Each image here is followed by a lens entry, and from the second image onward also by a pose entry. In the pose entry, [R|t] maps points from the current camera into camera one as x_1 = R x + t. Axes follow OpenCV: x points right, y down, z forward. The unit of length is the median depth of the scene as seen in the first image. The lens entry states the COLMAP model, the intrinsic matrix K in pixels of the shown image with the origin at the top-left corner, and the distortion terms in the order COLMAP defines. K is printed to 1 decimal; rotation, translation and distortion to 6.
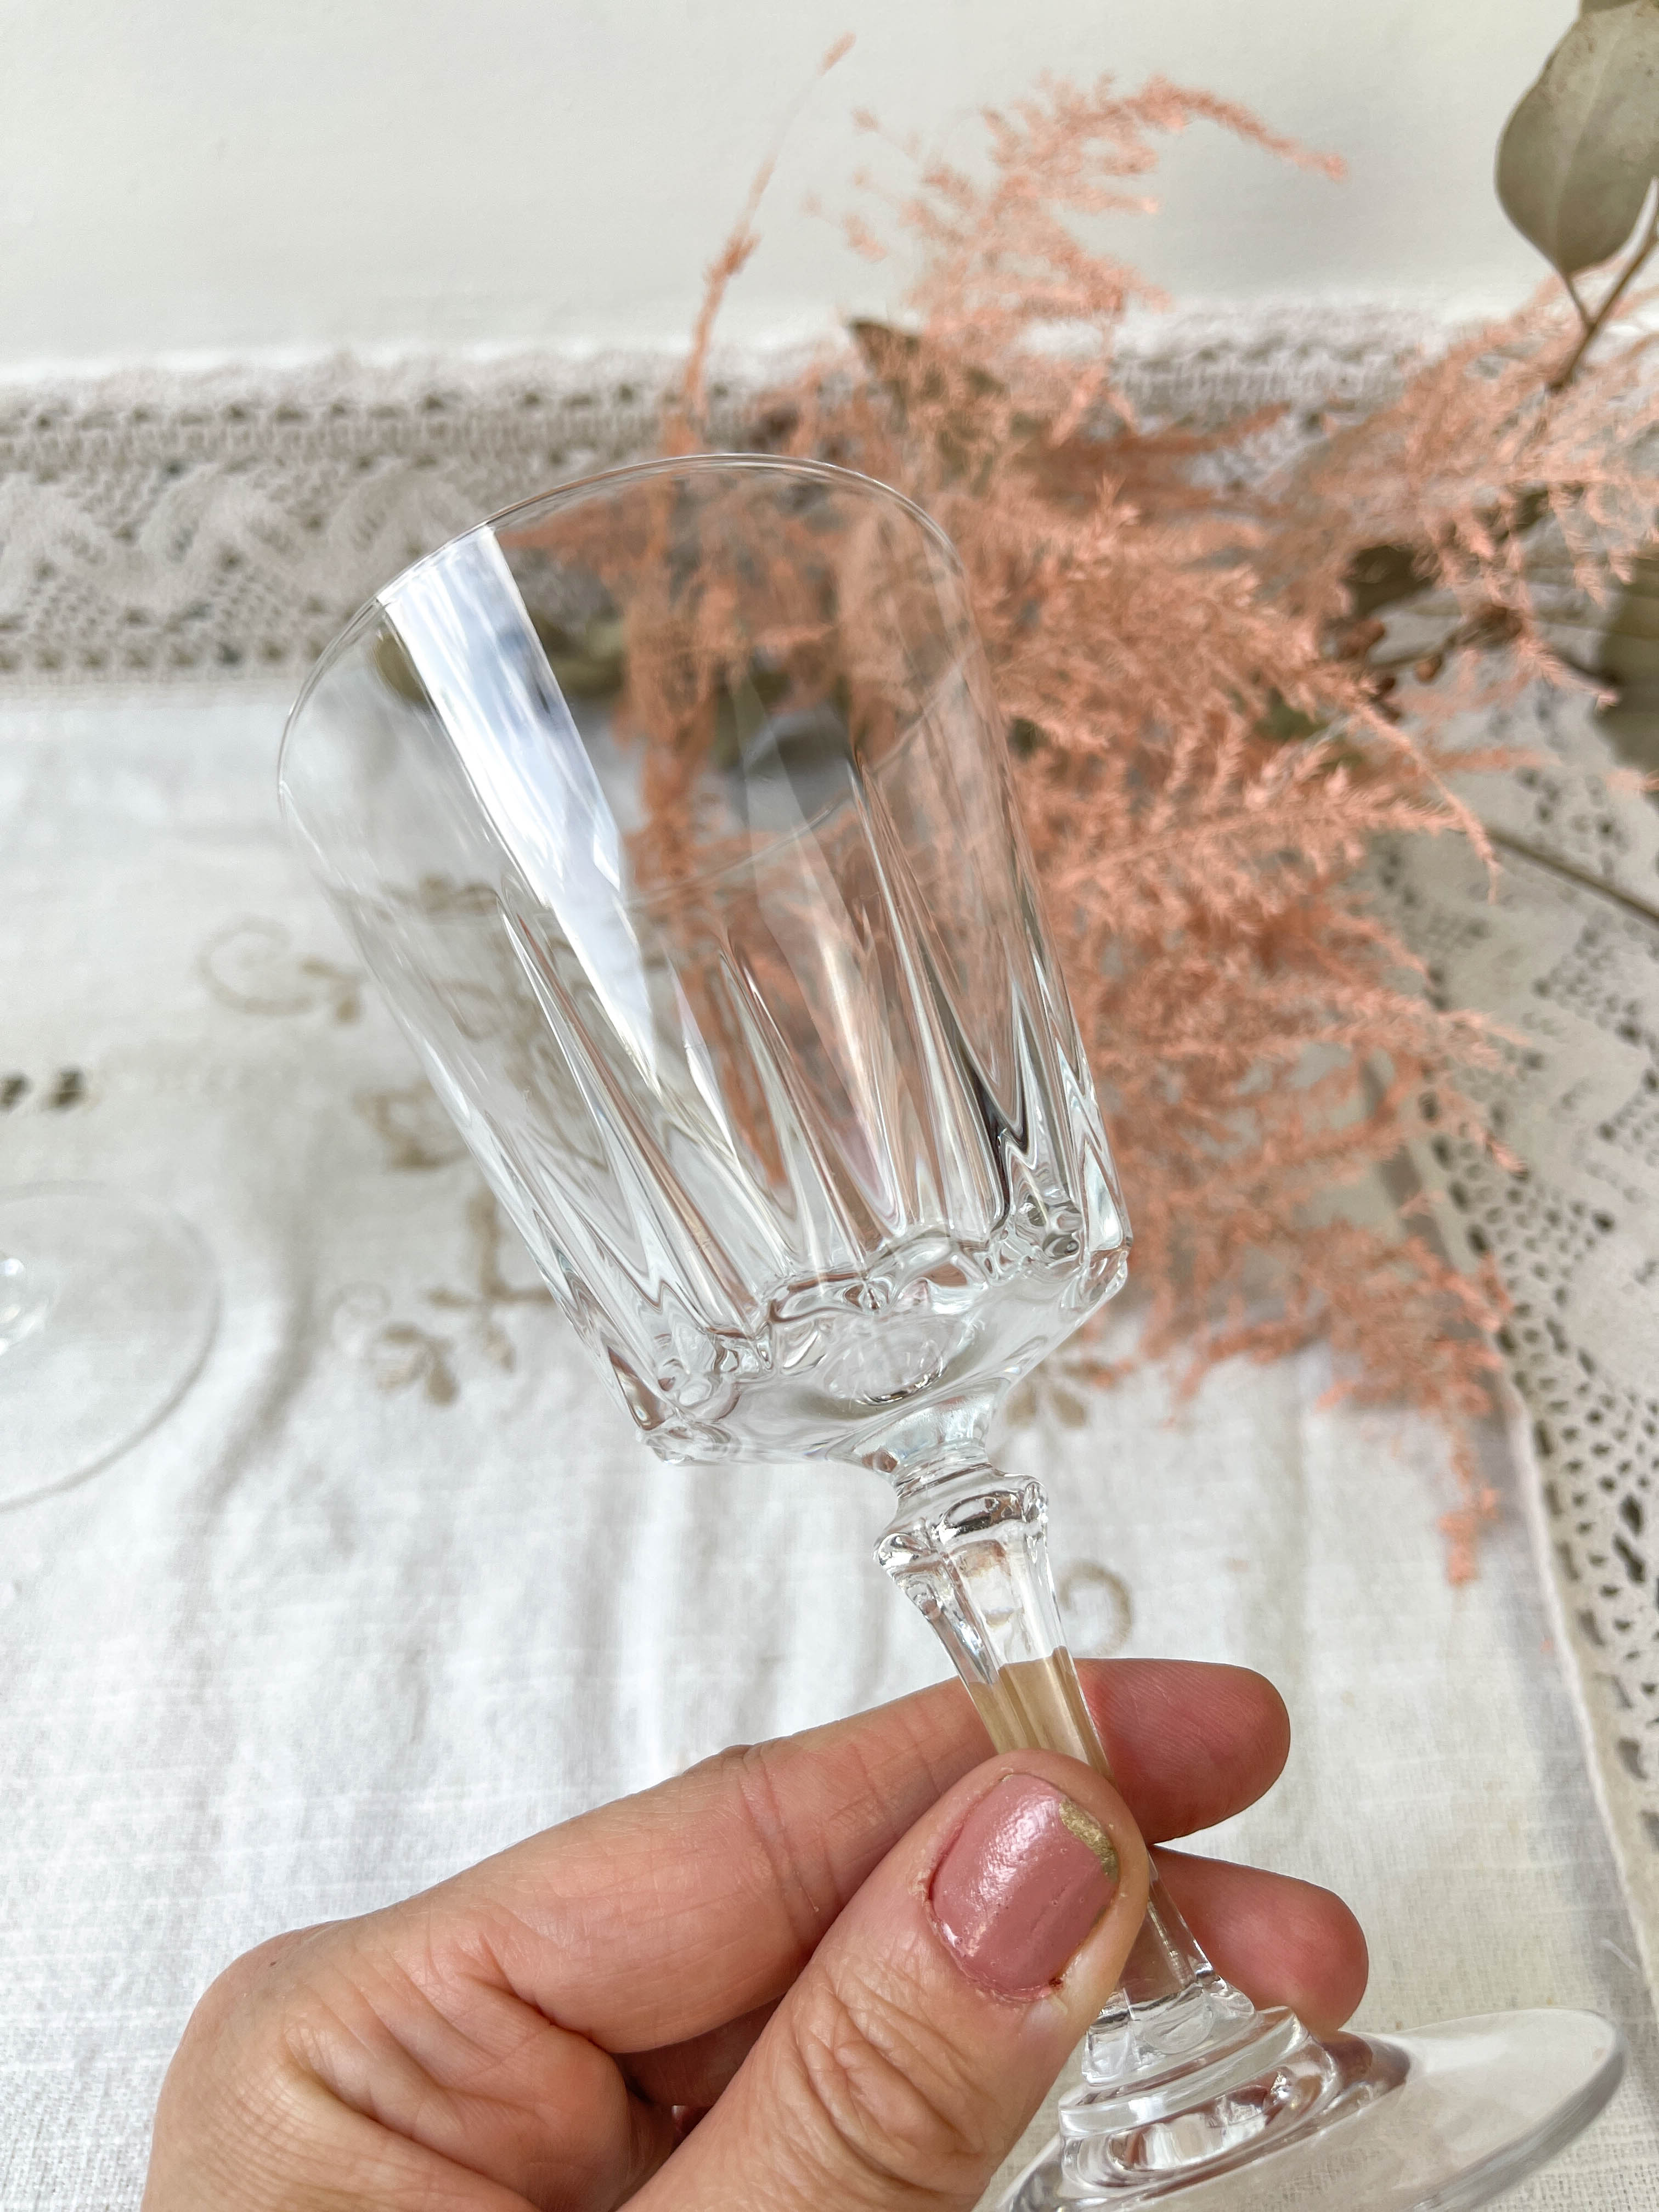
lens RADIAL K [[1725.2, 0, 829.5], [0, 1725.2, 1106.0], [0, 0, 1]] dist [0.003124, 0.001076]
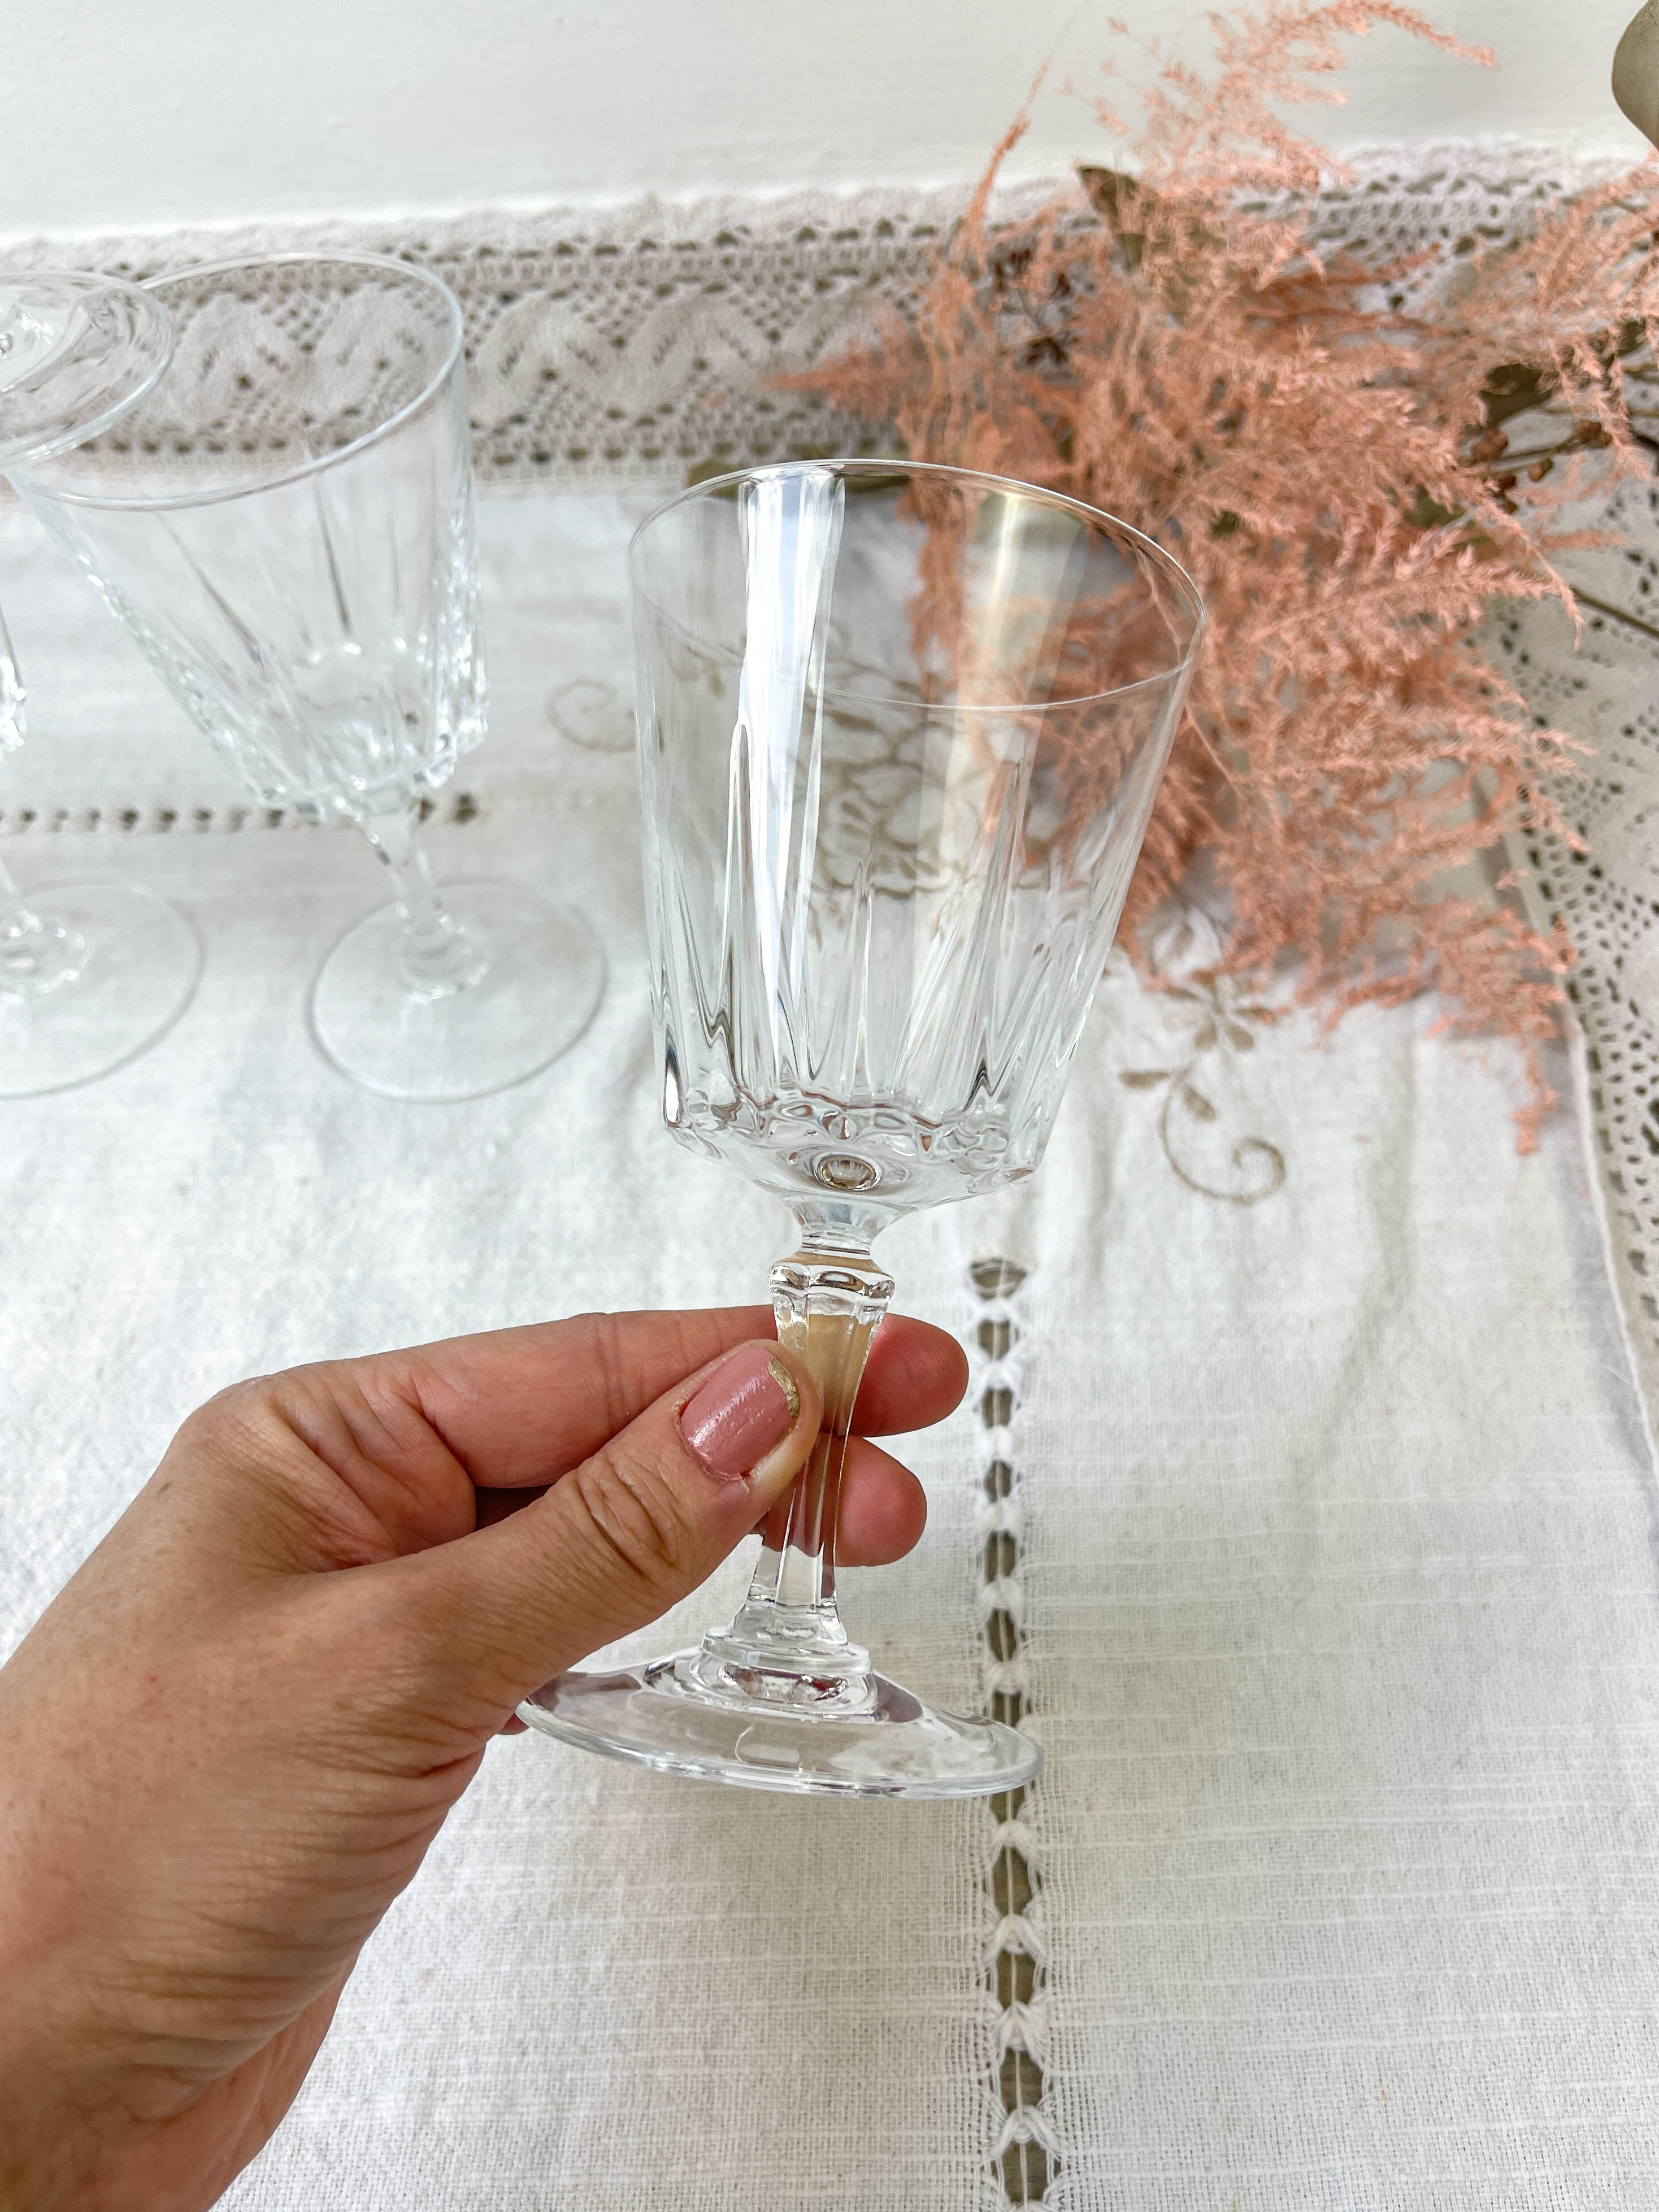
lens RADIAL K [[1751.8, 0, 839.8], [0, 1751.8, 1140.1], [0, 0, 1]] dist [0.026234, -0.048254]
pose [[0.998593, 0.013190, -0.051363, -0.107326], [-0.006389, 0.991443, 0.130386, 0.078982], [0.052643, -0.129874, 0.990132, -0.405782]]
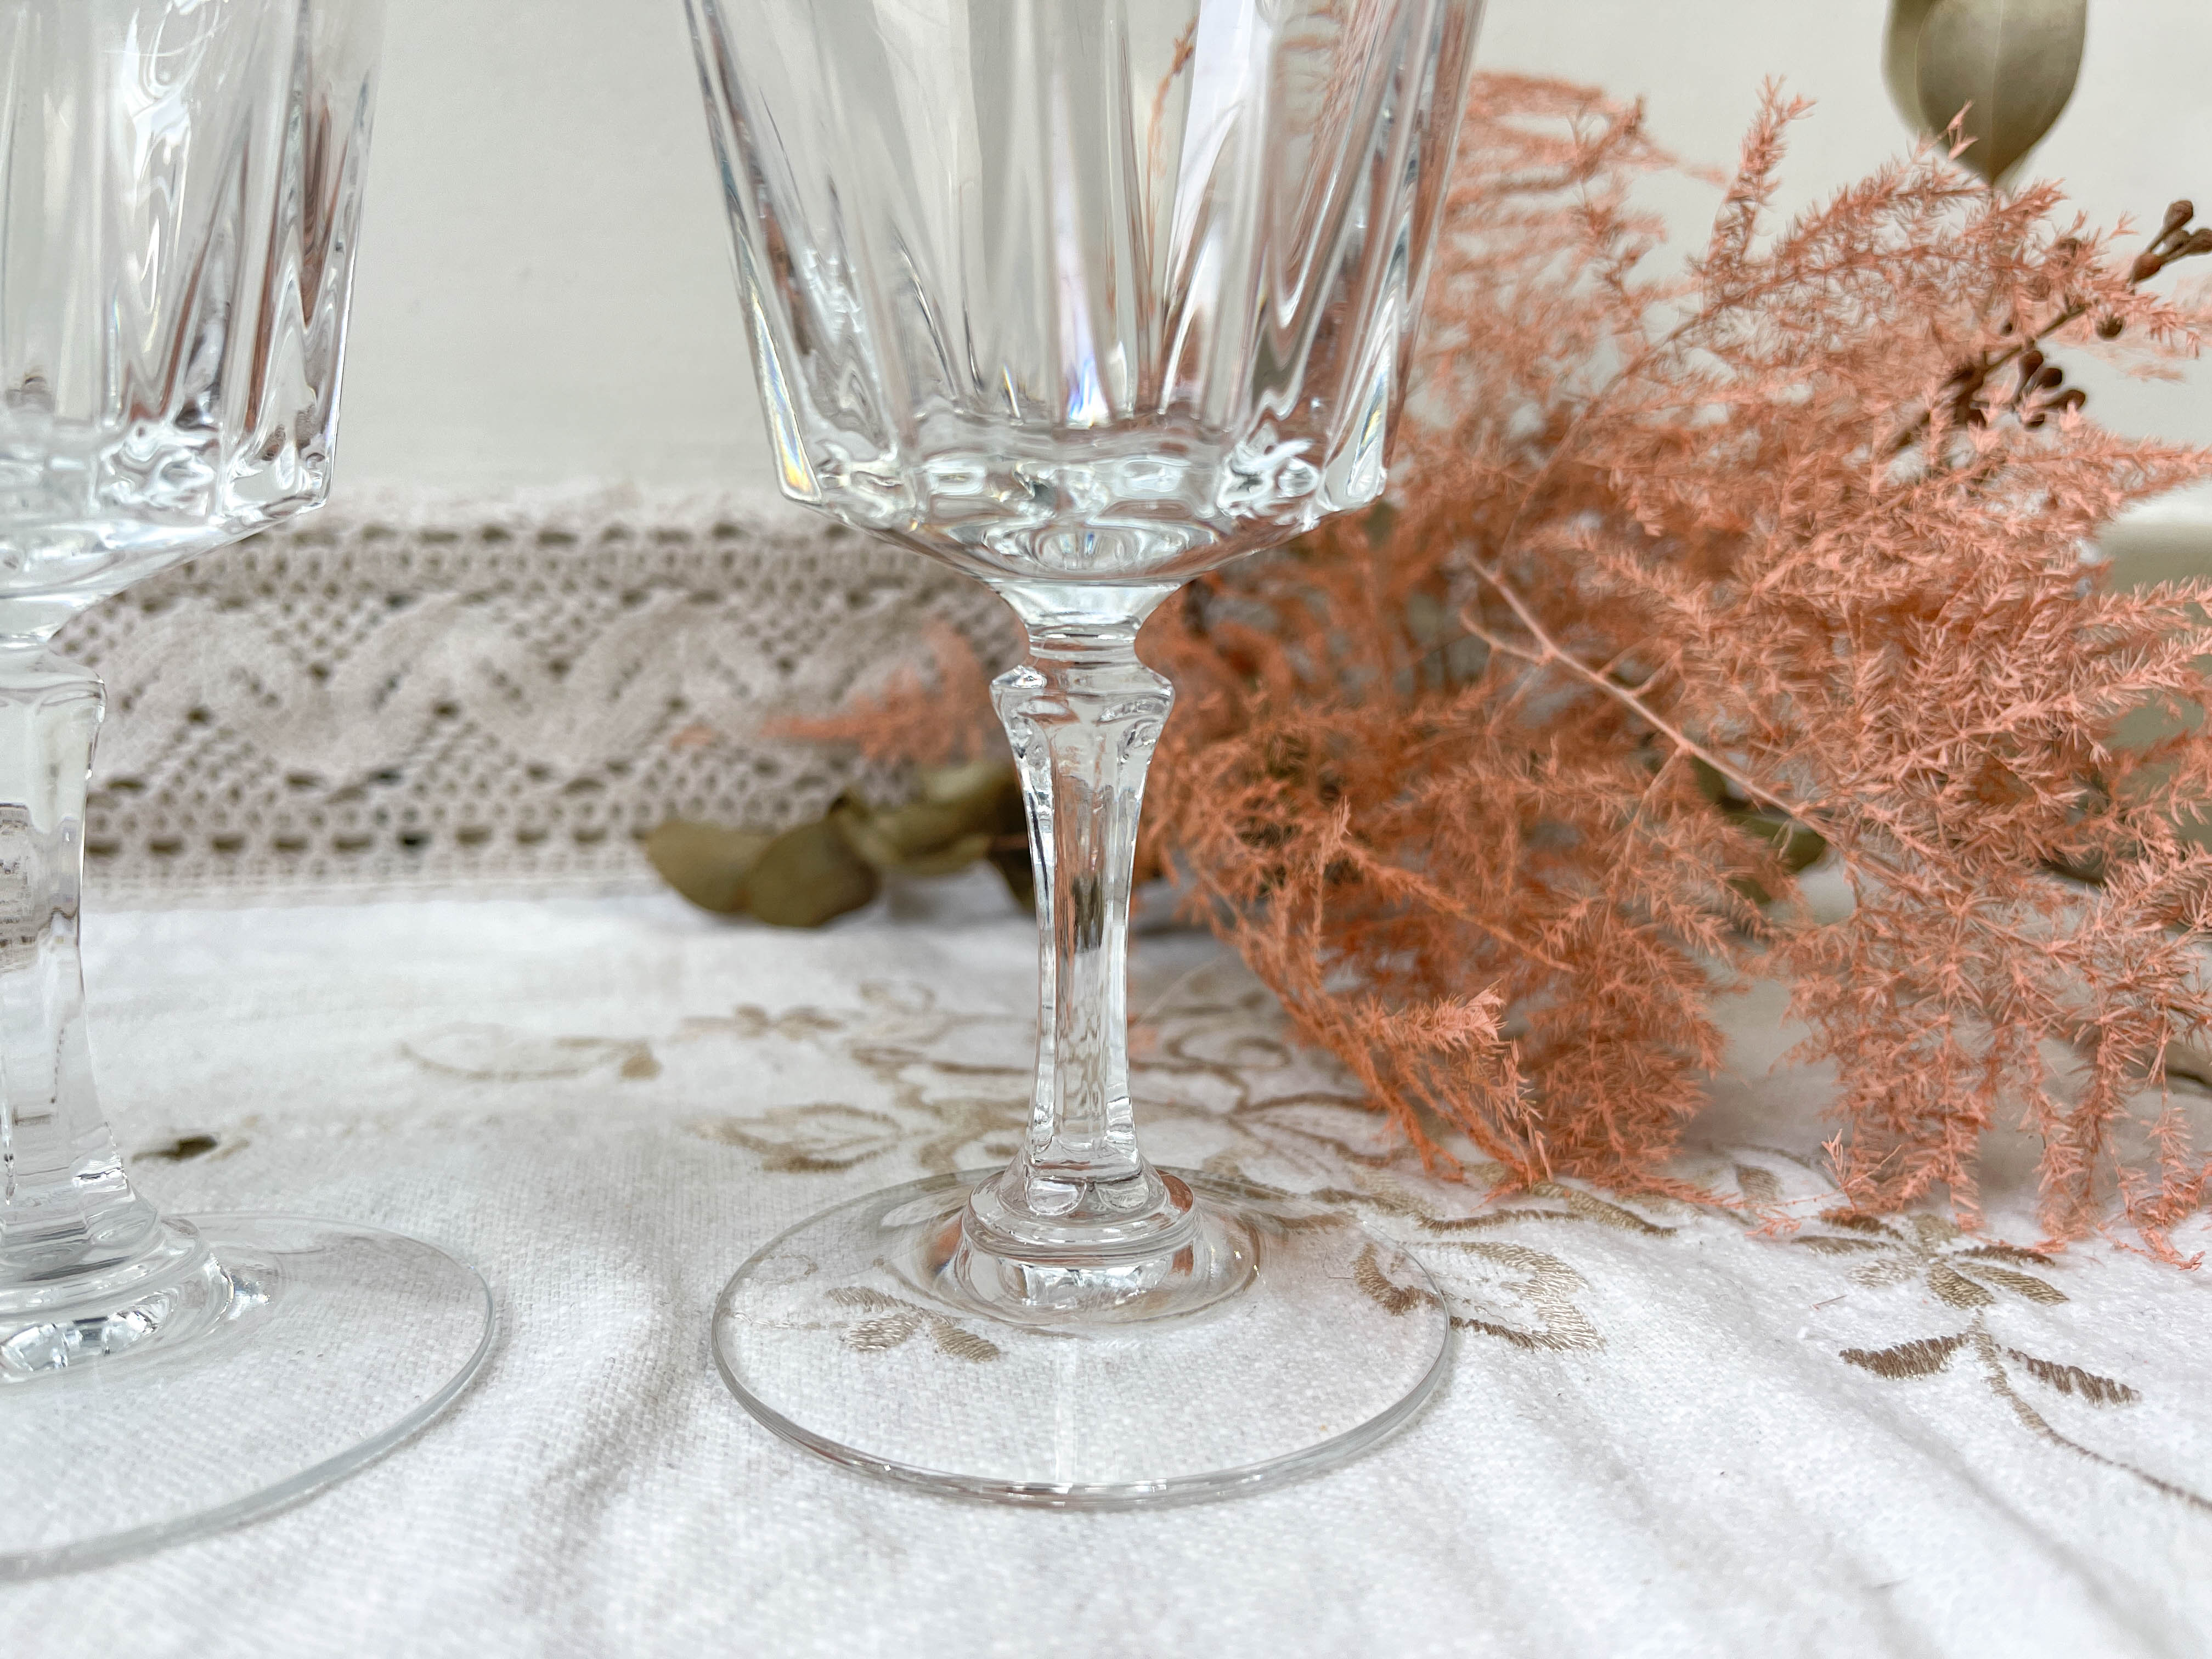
lens RADIAL K [[1752.1, 0, 1111.6], [0, 1752.1, 834.4], [0, 0, 1]] dist [0.009095, -0.046439]
pose [[0.977871, -0.000975, 0.209208, -0.309702], [0.125220, 0.803816, -0.581549, 0.374539], [-0.167598, 0.594877, 0.786150, 0.480715]]
